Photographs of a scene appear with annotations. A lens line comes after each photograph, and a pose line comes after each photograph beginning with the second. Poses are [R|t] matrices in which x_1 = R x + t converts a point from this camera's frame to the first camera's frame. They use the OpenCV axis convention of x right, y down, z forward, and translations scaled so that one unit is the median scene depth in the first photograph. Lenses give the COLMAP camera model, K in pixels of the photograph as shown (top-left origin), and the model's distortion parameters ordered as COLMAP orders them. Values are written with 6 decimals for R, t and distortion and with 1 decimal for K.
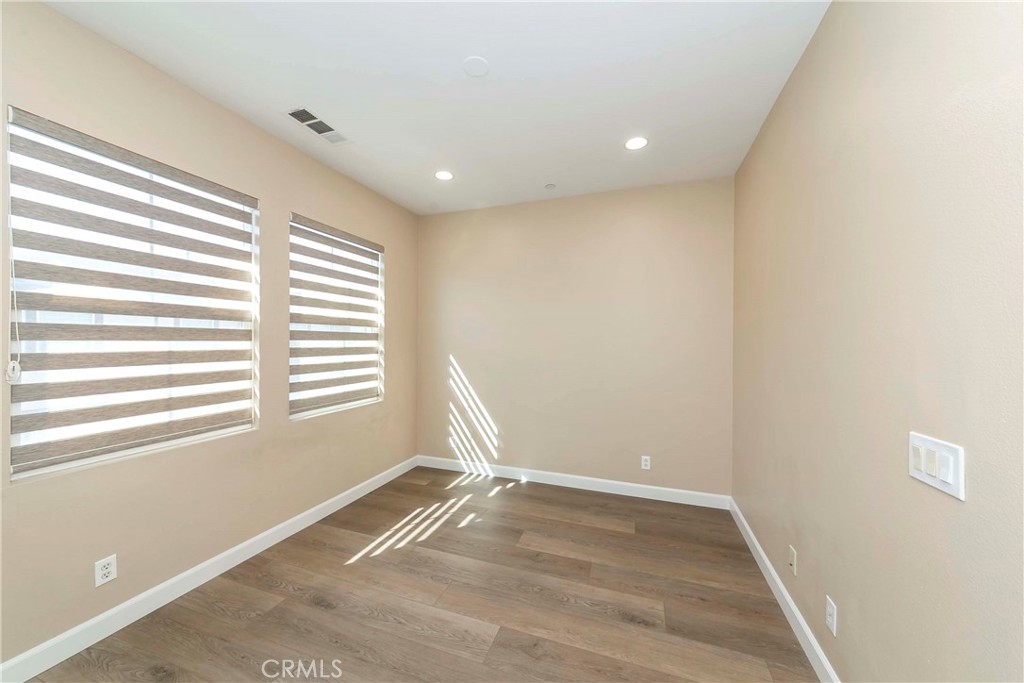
lens RADIAL K [[353.0, 0, 508.0], [0, 353.0, 344.6], [0, 0, 1]] dist [0.008372, 0.000057]
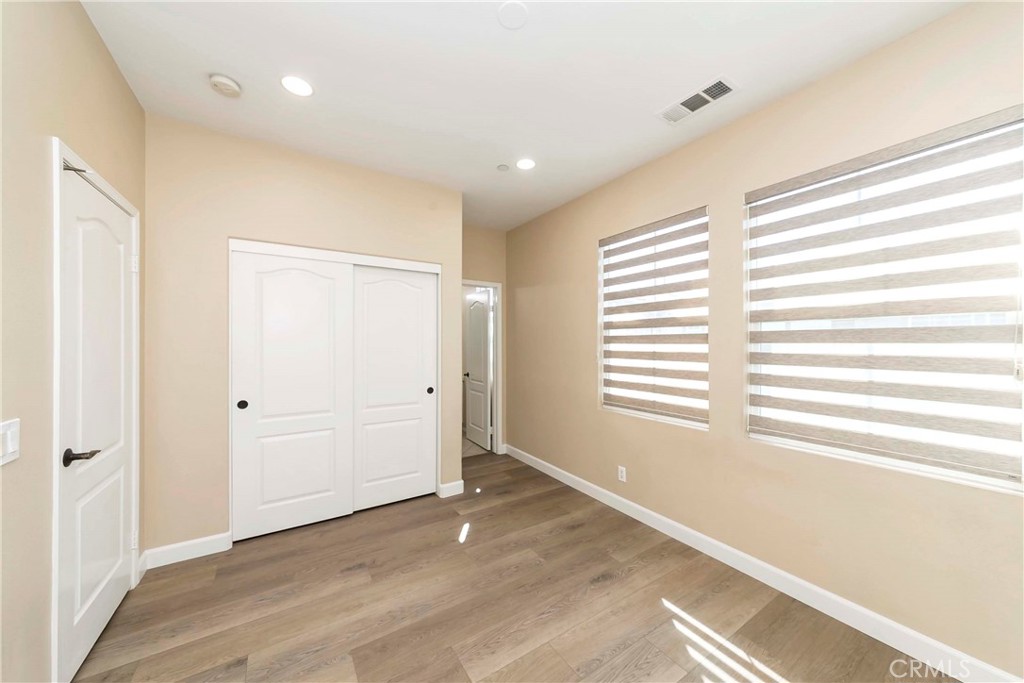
lens RADIAL K [[368.2, 0, 521.4], [0, 368.2, 341.7], [0, 0, 1]] dist [-0.002213, -0.000067]
pose [[-0.584068, -0.006502, -0.811679, 0.400772], [-0.009273, 0.999956, -0.001338, -0.009540], [0.811652, 0.006745, -0.584103, 1.026536]]
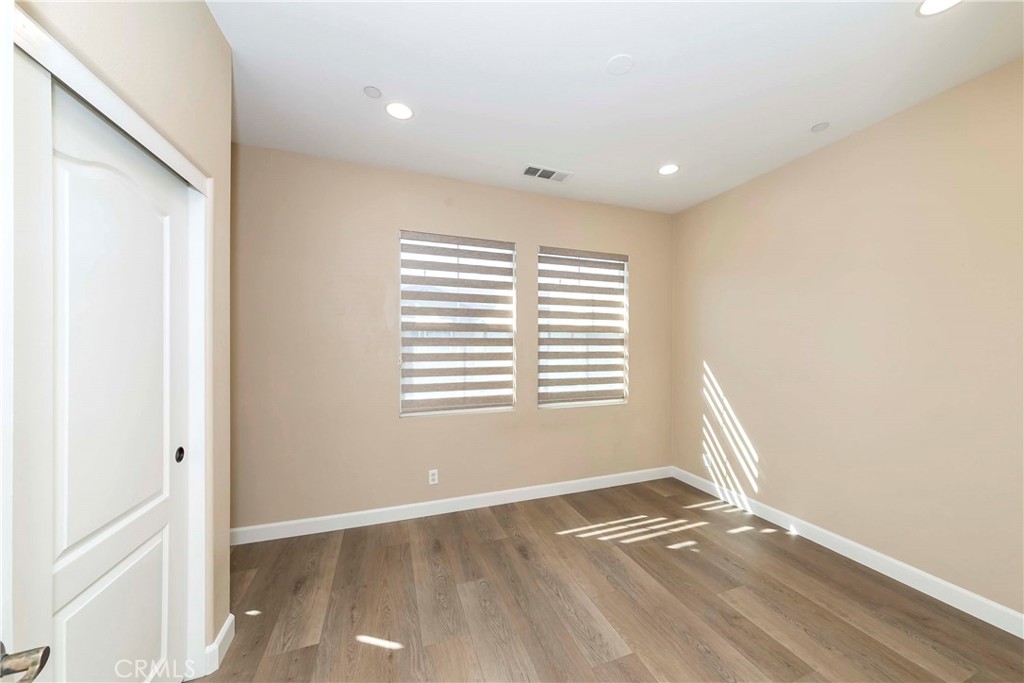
lens RADIAL K [[361.6, 0, 537.4], [0, 361.6, 346.9], [0, 0, 1]] dist [0.011489, -0.000092]
pose [[0.676137, -0.001869, -0.736774, 0.330178], [-0.004377, 0.999969, -0.006553, 0.000914], [0.736763, 0.007655, 0.676108, 0.105425]]
